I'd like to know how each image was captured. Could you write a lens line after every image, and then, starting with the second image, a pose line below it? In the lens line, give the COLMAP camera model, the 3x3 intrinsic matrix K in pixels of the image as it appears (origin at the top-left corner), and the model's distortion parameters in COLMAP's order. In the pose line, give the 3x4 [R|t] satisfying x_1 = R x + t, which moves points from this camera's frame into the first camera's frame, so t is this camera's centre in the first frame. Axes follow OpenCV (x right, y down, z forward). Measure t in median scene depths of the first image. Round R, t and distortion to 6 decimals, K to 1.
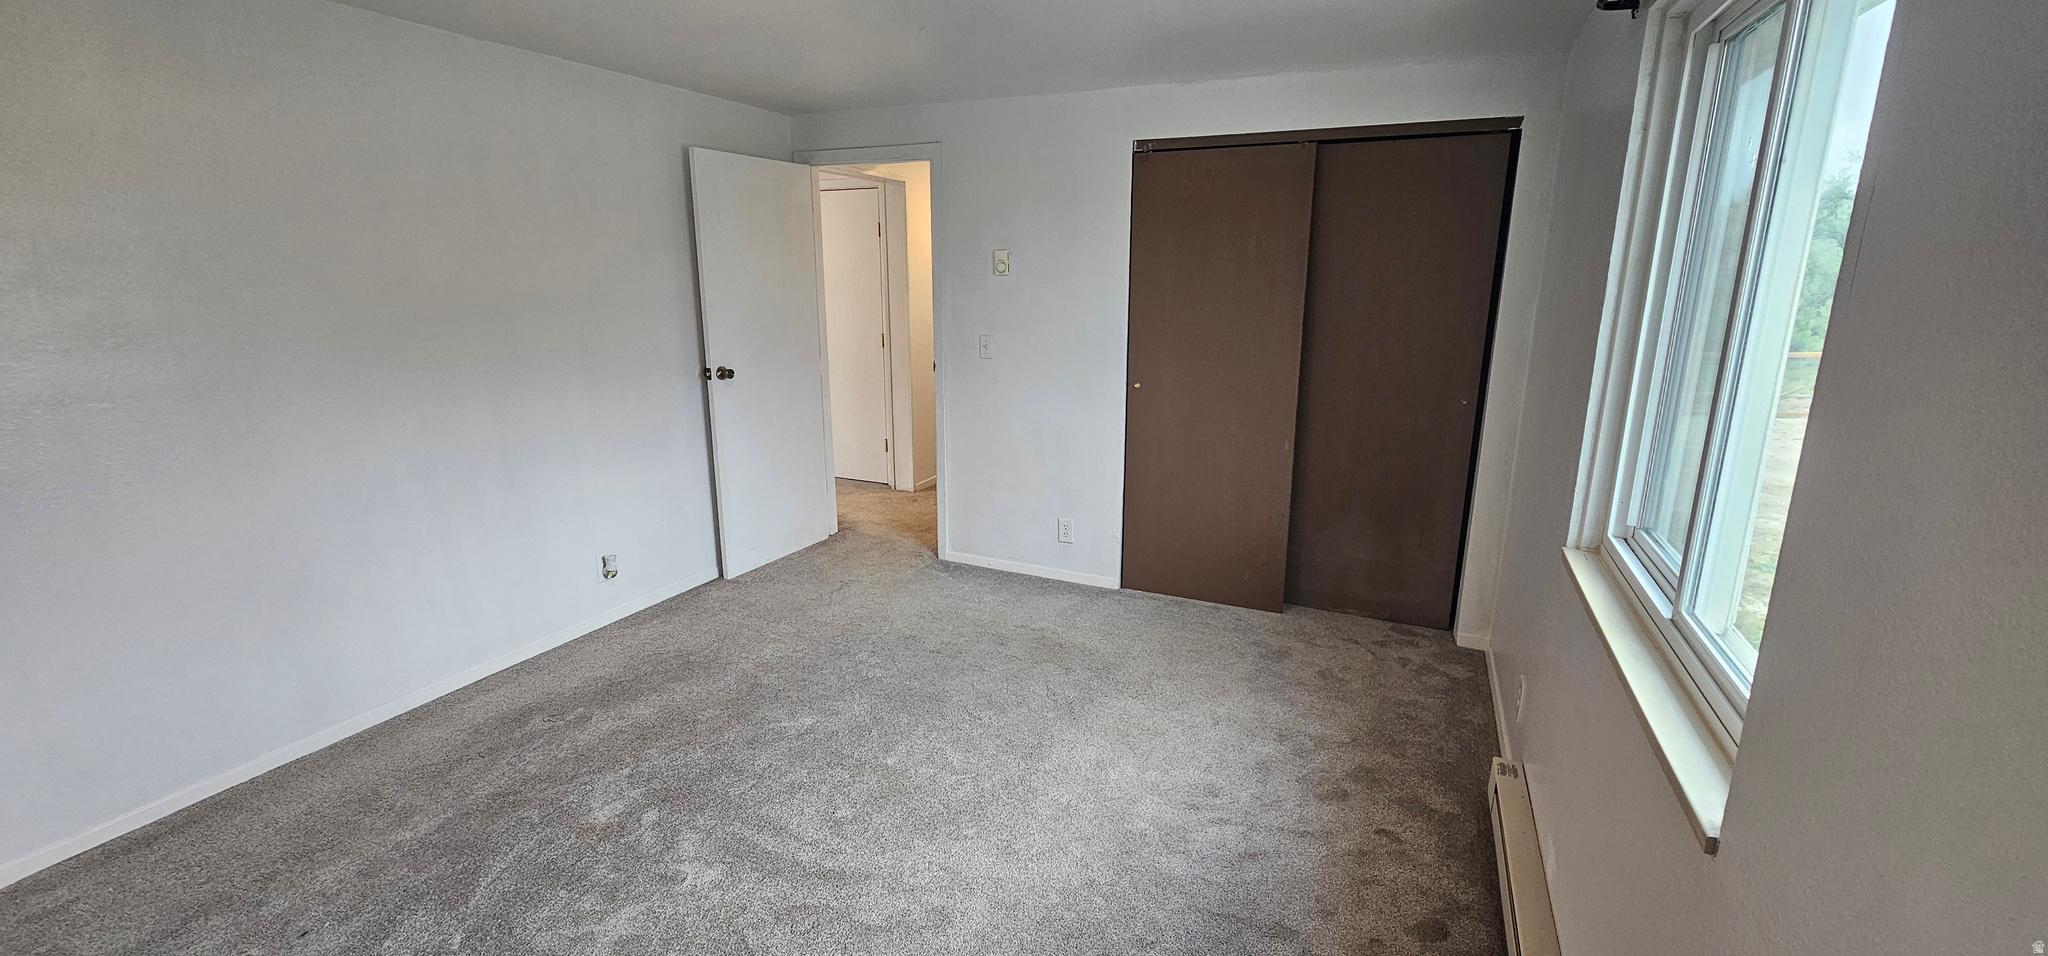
lens RADIAL K [[837.3, 0, 1029.5], [0, 837.3, 470.3], [0, 0, 1]] dist [-0.001897, 0.000547]
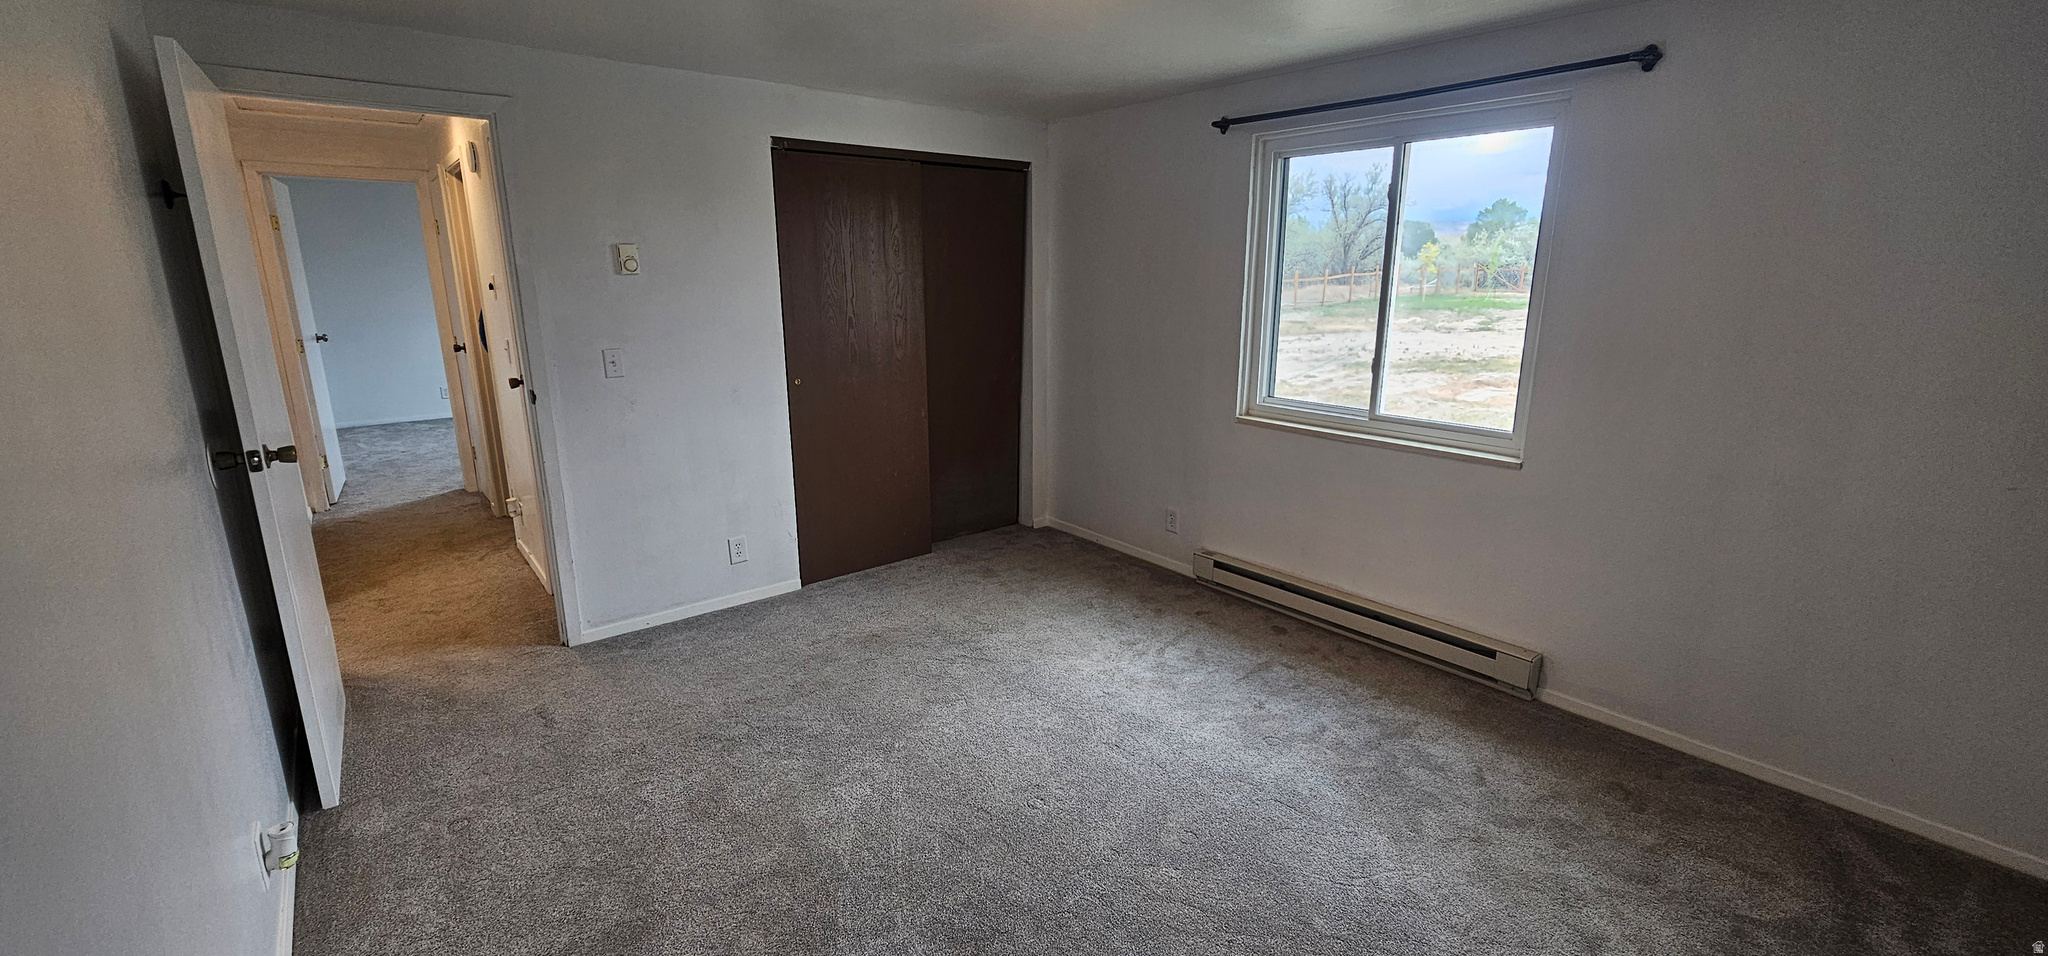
lens RADIAL K [[837.3, 0, 1022.9], [0, 837.3, 470.3], [0, 0, 1]] dist [-0.001897, 0.000547]
pose [[0.436677, -0.219927, 0.872322, -0.663107], [0.212642, 0.967414, 0.137454, -0.080162], [-0.874126, 0.125470, 0.469213, 0.308435]]
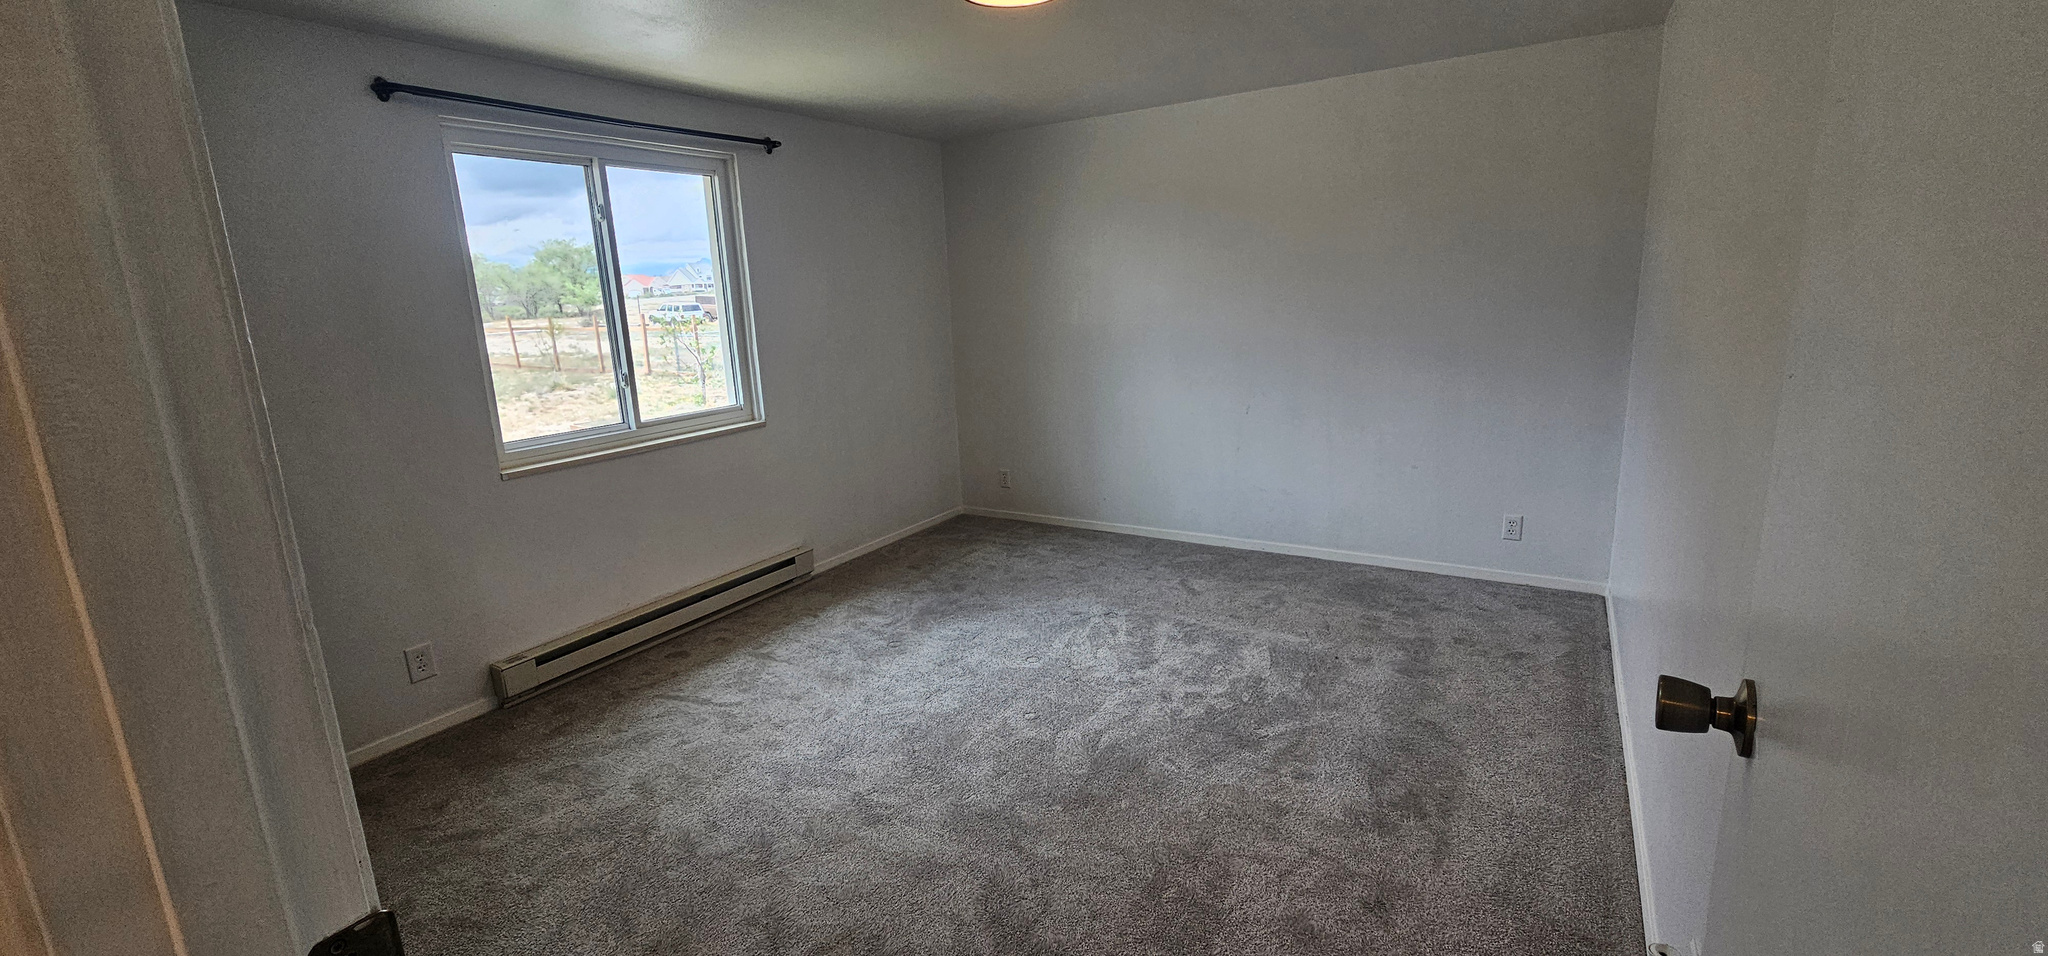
lens RADIAL K [[837.3, 0, 1019.9], [0, 837.3, 462.4], [0, 0, 1]] dist [-0.001897, 0.000547]
pose [[-0.991498, -0.008349, 0.129857, -0.238972], [0.049501, 0.898710, 0.435740, -0.283753], [-0.120342, 0.438464, -0.890656, 1.204402]]
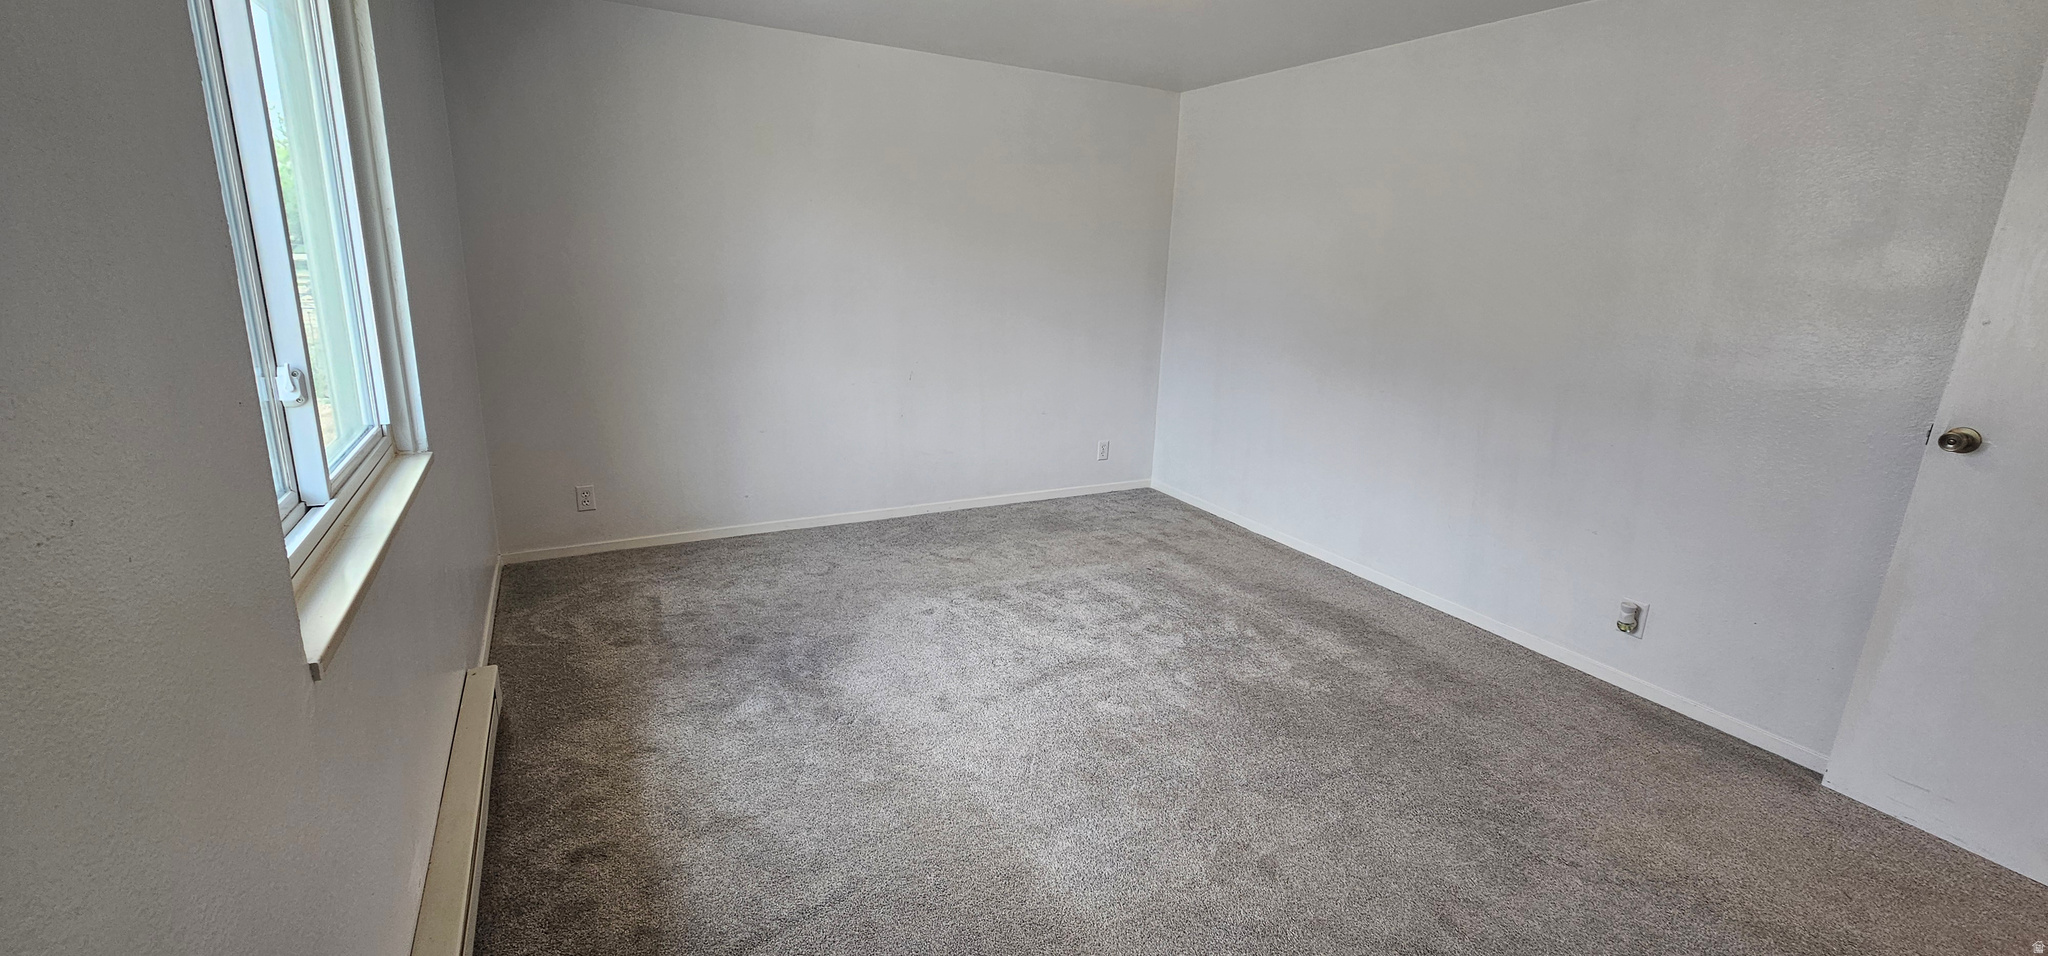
lens RADIAL K [[837.3, 0, 1014.7], [0, 837.3, 462.6], [0, 0, 1]] dist [-0.001897, 0.000547]
pose [[-0.602948, 0.147809, -0.783969, 0.431227], [-0.242179, 0.902402, 0.356398, -0.168257], [0.760134, 0.404750, -0.508305, 0.849244]]
